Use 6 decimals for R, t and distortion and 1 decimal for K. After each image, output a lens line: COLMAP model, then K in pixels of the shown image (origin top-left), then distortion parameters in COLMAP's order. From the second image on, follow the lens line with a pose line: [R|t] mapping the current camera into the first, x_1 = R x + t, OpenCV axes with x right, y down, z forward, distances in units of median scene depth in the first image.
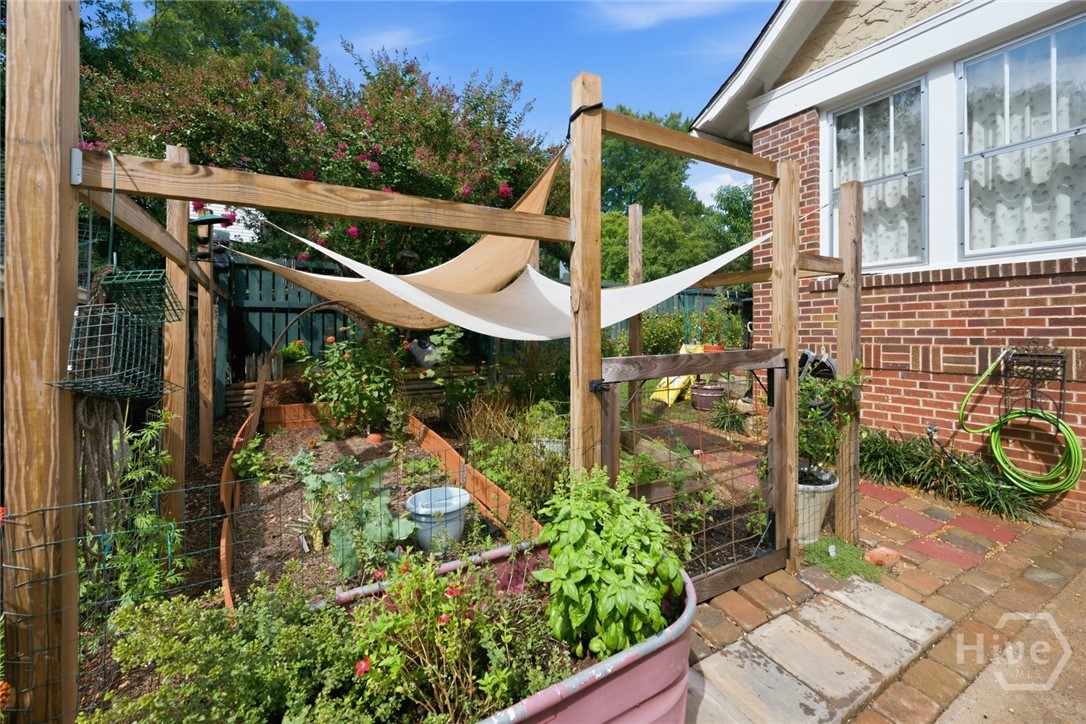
lens RADIAL K [[467.0, 0, 544.2], [0, 467.0, 334.2], [0, 0, 1]] dist [-0.000566, -0.000253]
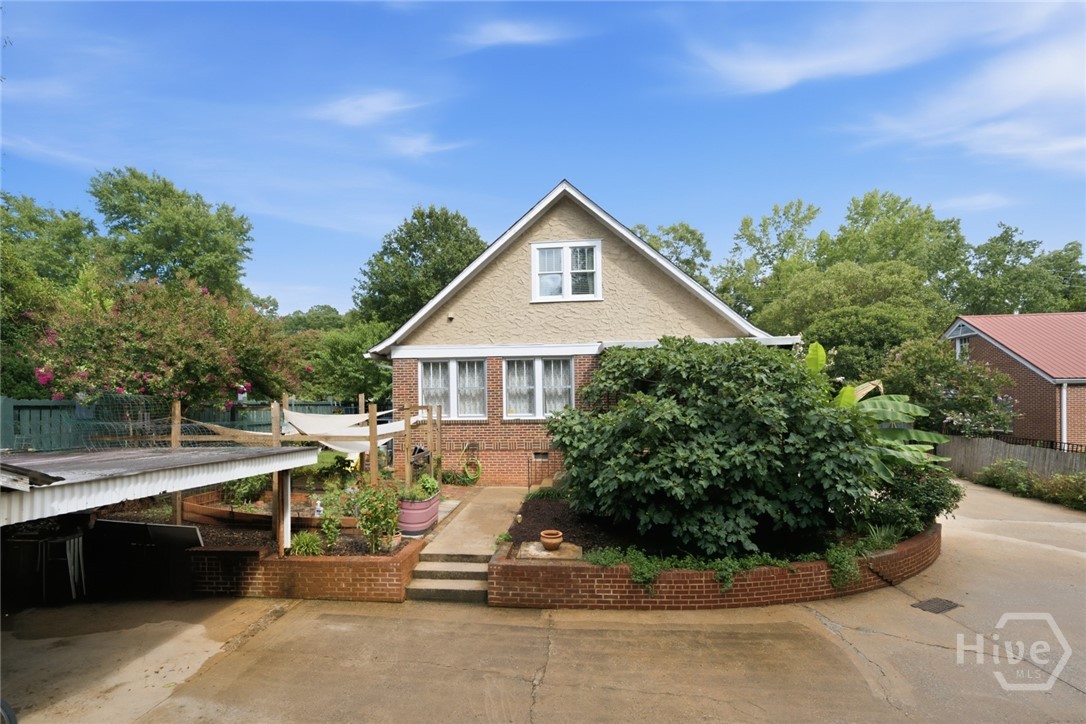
lens RADIAL K [[474.0, 0, 541.8], [0, 474.0, 408.8], [0, 0, 1]] dist [0.001259, 0.000034]
pose [[0.584098, -0.011075, 0.811607, -1.666981], [0.012226, 0.999914, 0.004845, -0.241410], [-0.811591, 0.007092, 0.584183, -1.629246]]
